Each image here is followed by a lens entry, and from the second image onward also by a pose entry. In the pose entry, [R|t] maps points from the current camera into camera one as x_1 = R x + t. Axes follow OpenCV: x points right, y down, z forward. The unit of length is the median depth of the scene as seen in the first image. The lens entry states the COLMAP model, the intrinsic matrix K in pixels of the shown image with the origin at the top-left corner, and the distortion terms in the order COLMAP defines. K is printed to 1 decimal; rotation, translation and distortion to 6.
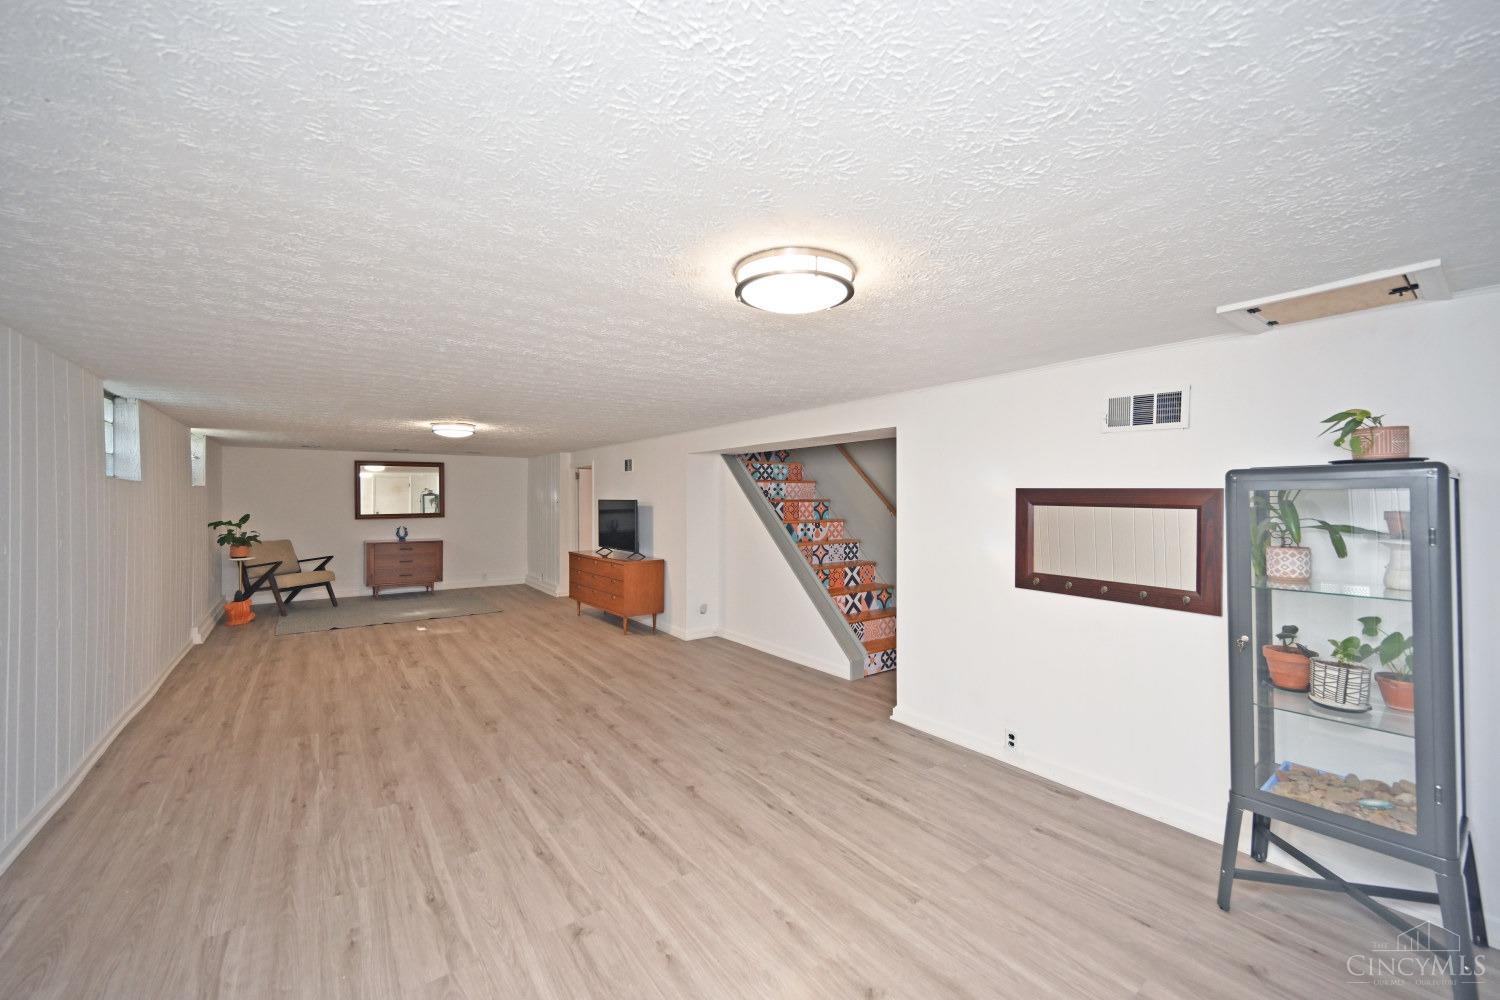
lens RADIAL K [[587.3, 0, 749.0], [0, 587.3, 495.1], [0, 0, 1]] dist [-0.000994, -0.000029]
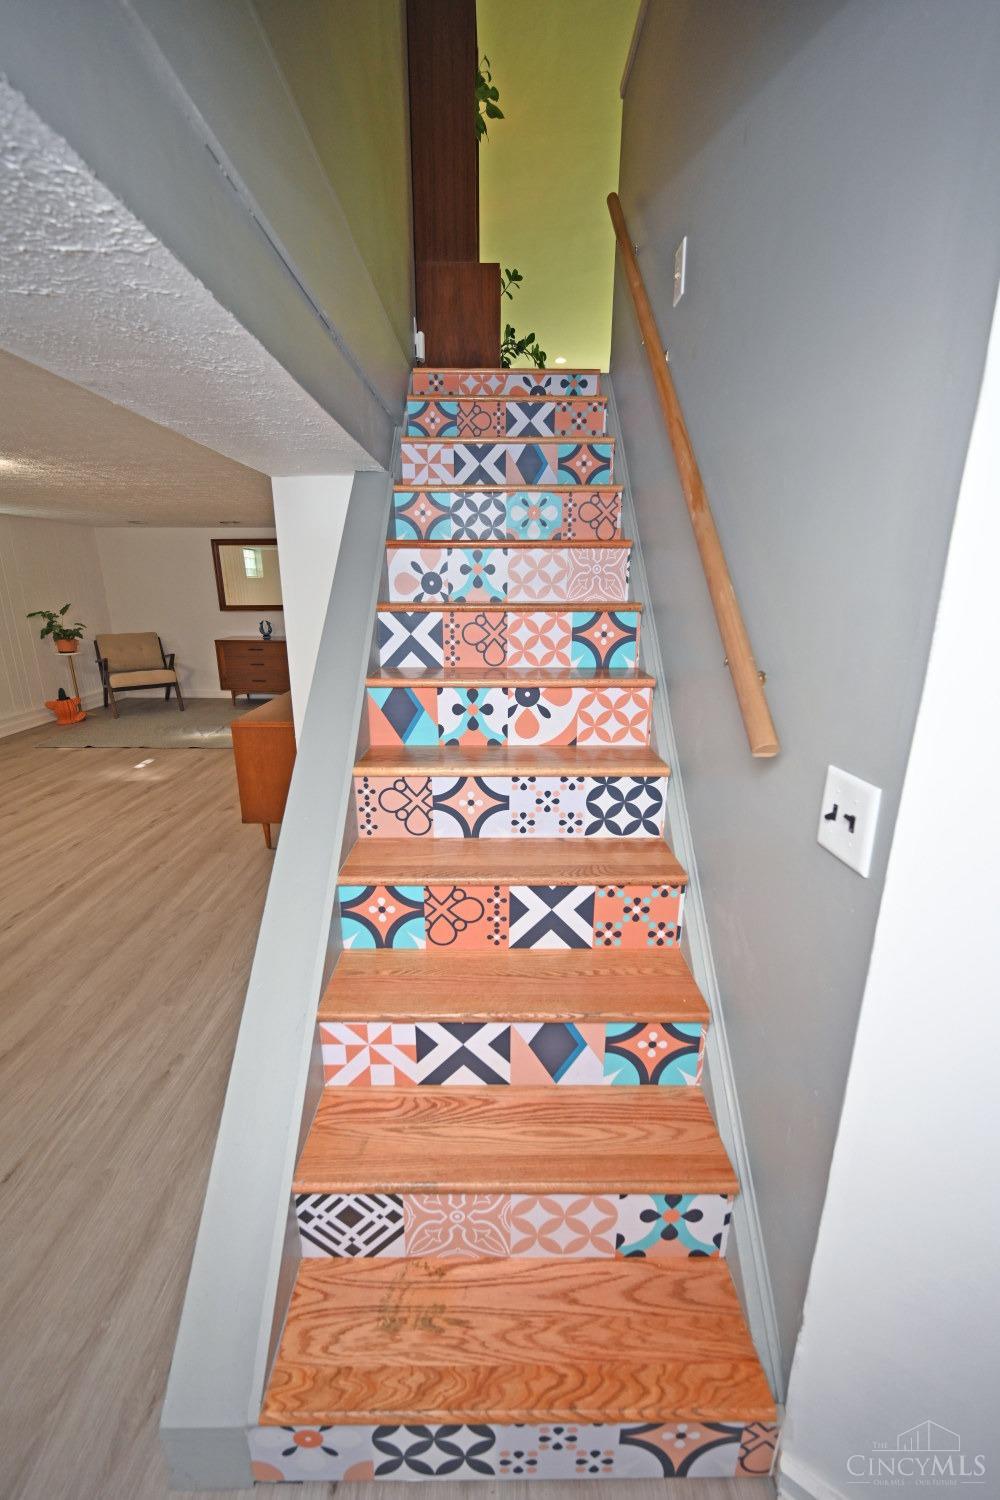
lens RADIAL K [[587.3, 0, 498.7], [0, 587.3, 747.5], [0, 0, 1]] dist [-0.000994, -0.000029]
pose [[0.808532, 0.162114, -0.565681, 0.266275], [-0.000926, 0.961652, 0.274270, -0.004249], [0.588451, -0.221232, 0.777677, 0.734538]]
